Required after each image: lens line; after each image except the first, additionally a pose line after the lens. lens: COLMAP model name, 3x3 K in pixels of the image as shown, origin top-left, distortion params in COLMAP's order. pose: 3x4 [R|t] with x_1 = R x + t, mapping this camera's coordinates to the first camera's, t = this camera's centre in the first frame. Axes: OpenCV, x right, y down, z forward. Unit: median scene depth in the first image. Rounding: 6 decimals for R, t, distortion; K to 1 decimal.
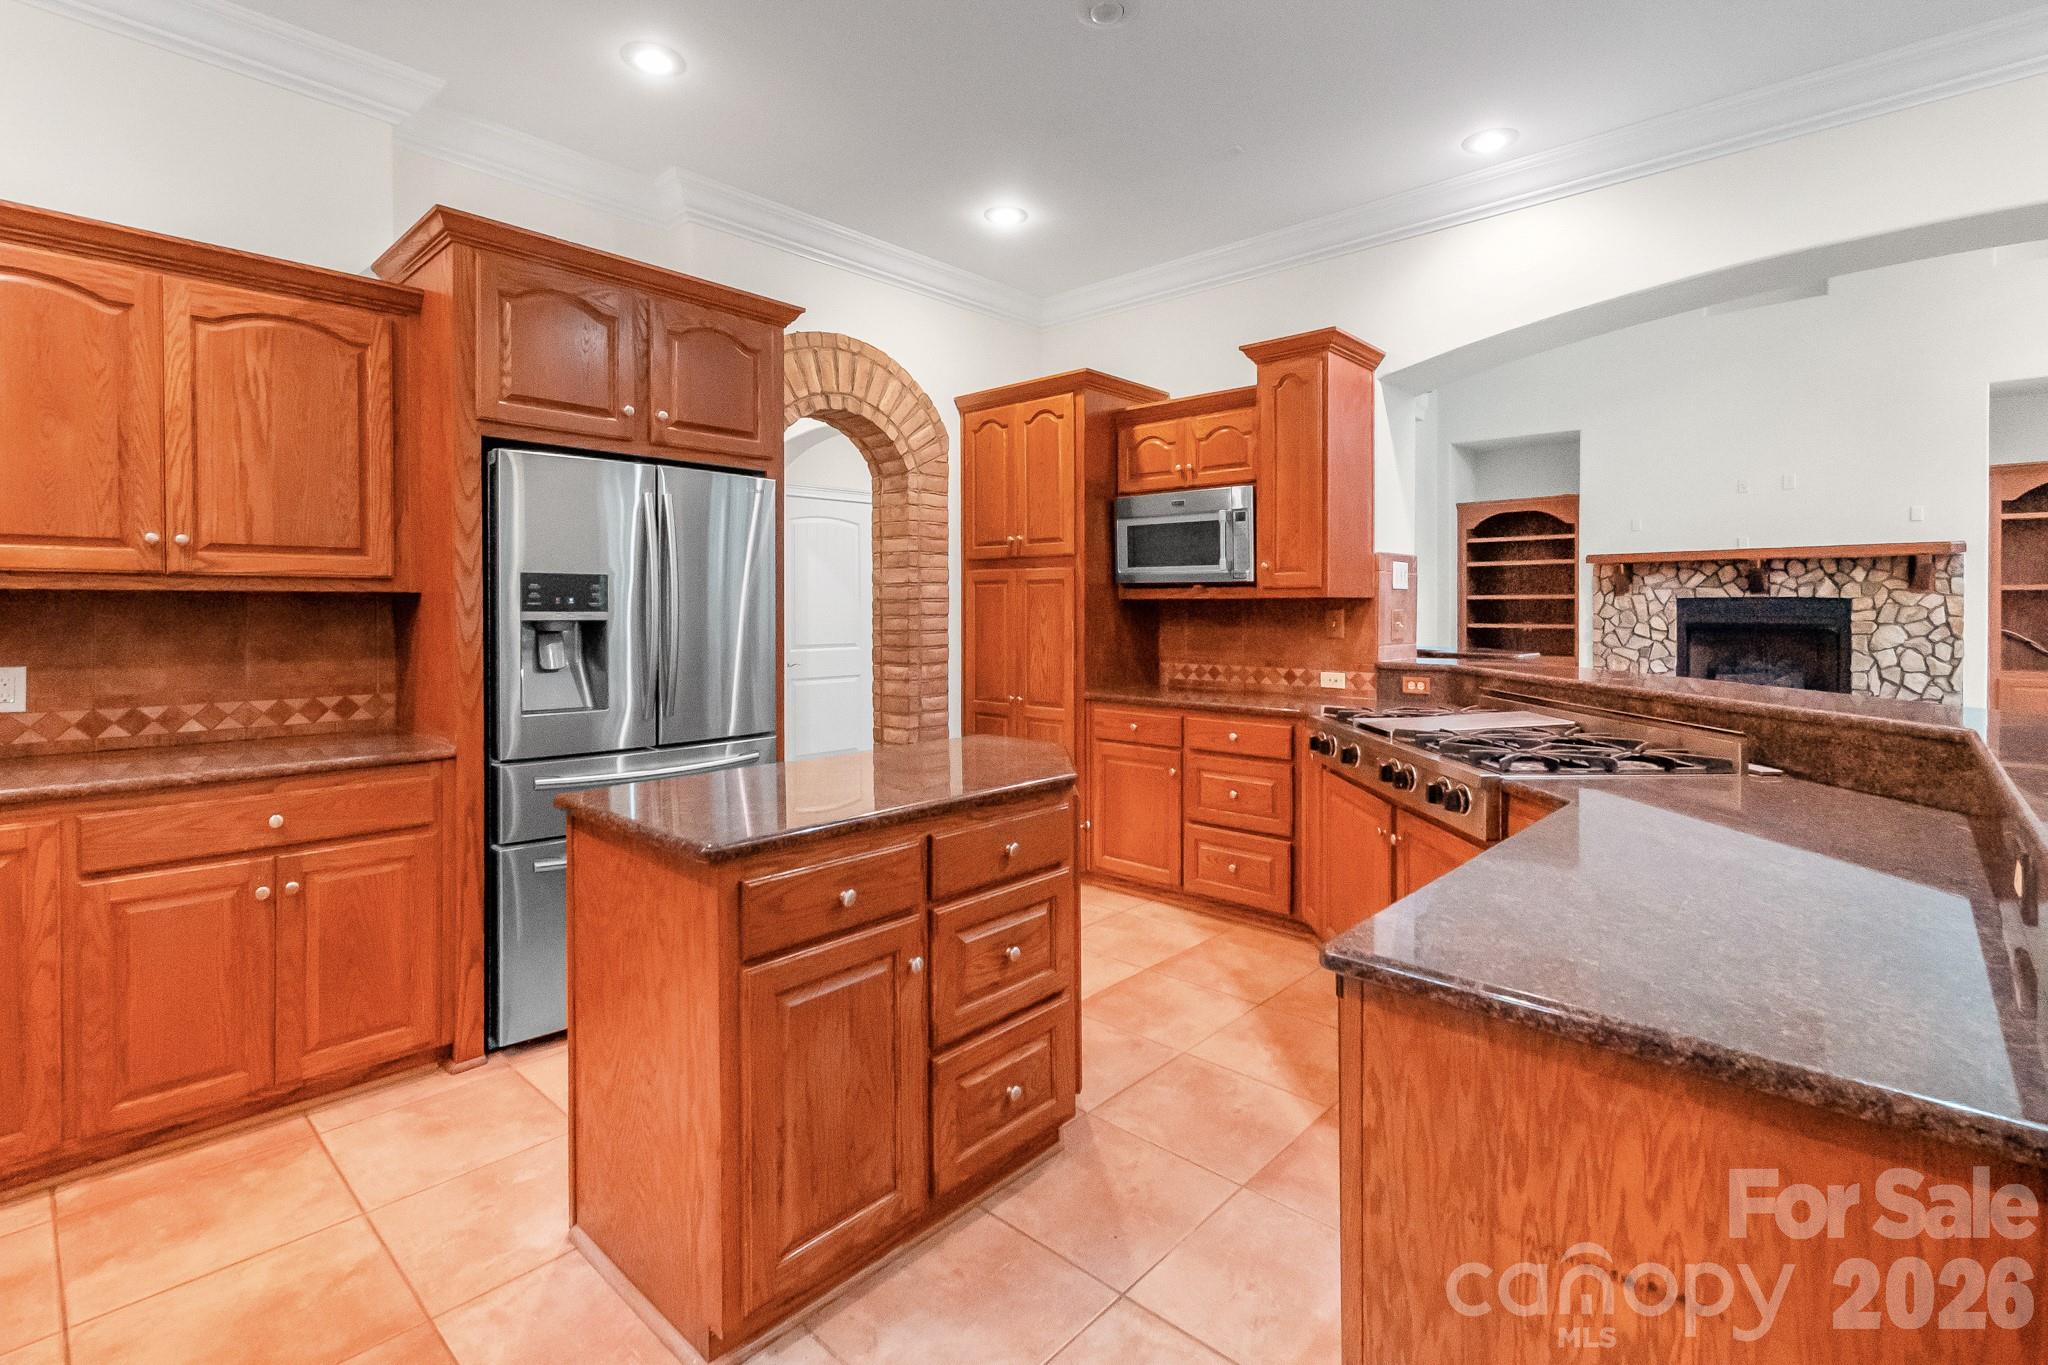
lens RADIAL K [[963.3, 0, 1006.5], [0, 963.3, 616.7], [0, 0, 1]] dist [0.004588, -0.002909]
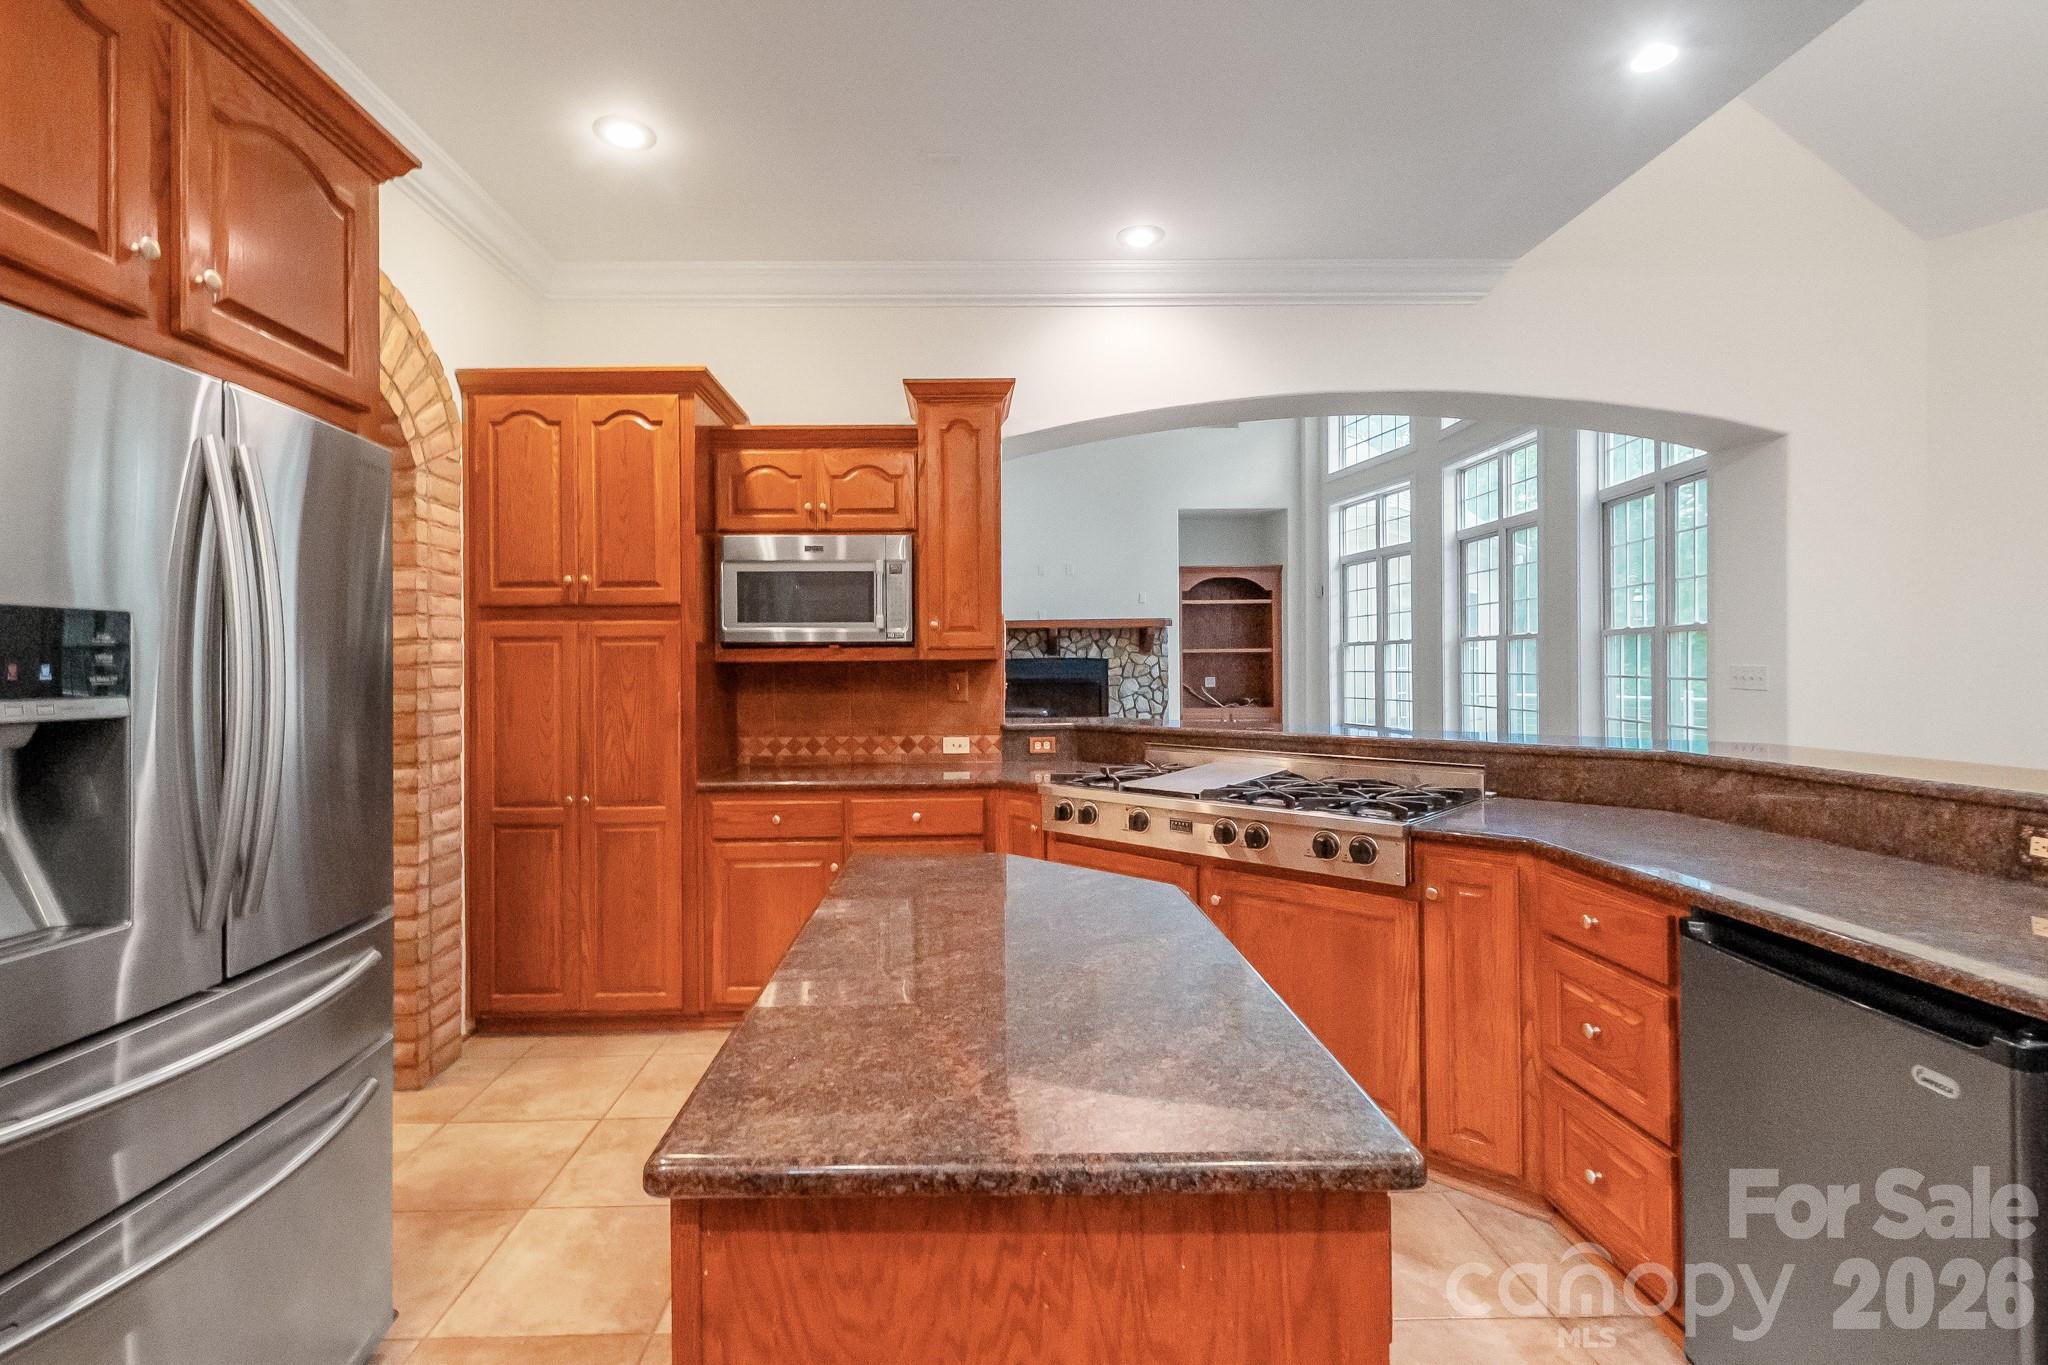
lens RADIAL K [[963.3, 0, 1018.1], [0, 963.3, 657.2], [0, 0, 1]] dist [0.004588, -0.002909]
pose [[0.711512, -0.001422, 0.702672, -0.264539], [0.016952, 0.999742, -0.015143, -0.005775], [-0.702469, 0.022687, 0.711352, 0.249912]]
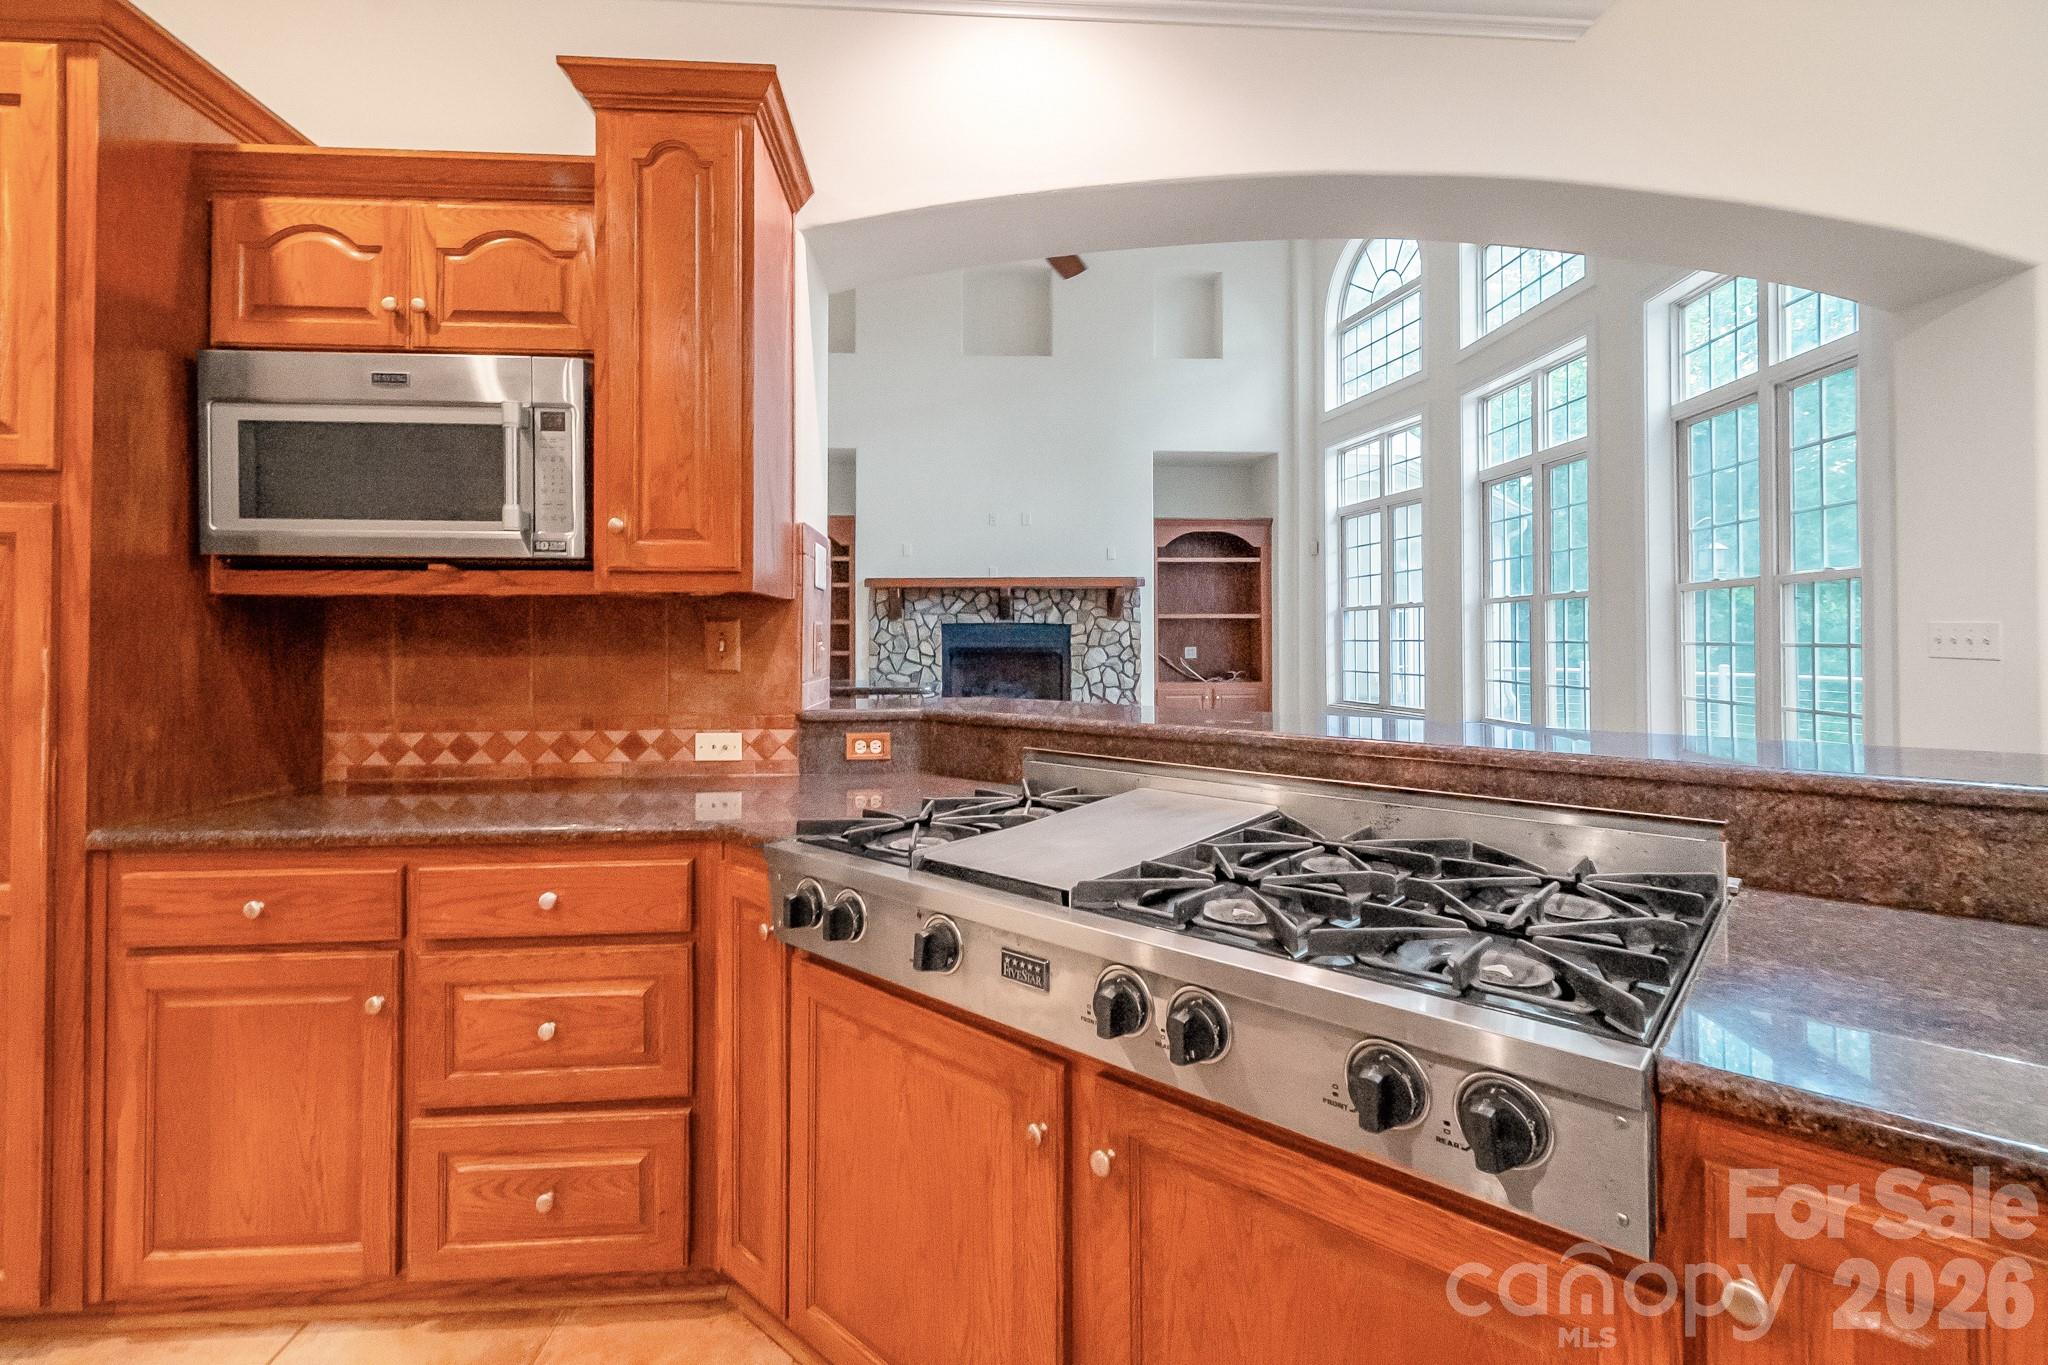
lens RADIAL K [[963.3, 0, 1069.6], [0, 963.3, 618.3], [0, 0, 1]] dist [0.004588, -0.002909]
pose [[0.668059, 0.012391, 0.744005, 0.052843], [0.011299, 0.999577, -0.026793, 0.007805], [-0.744022, 0.026306, 0.667637, 0.431804]]
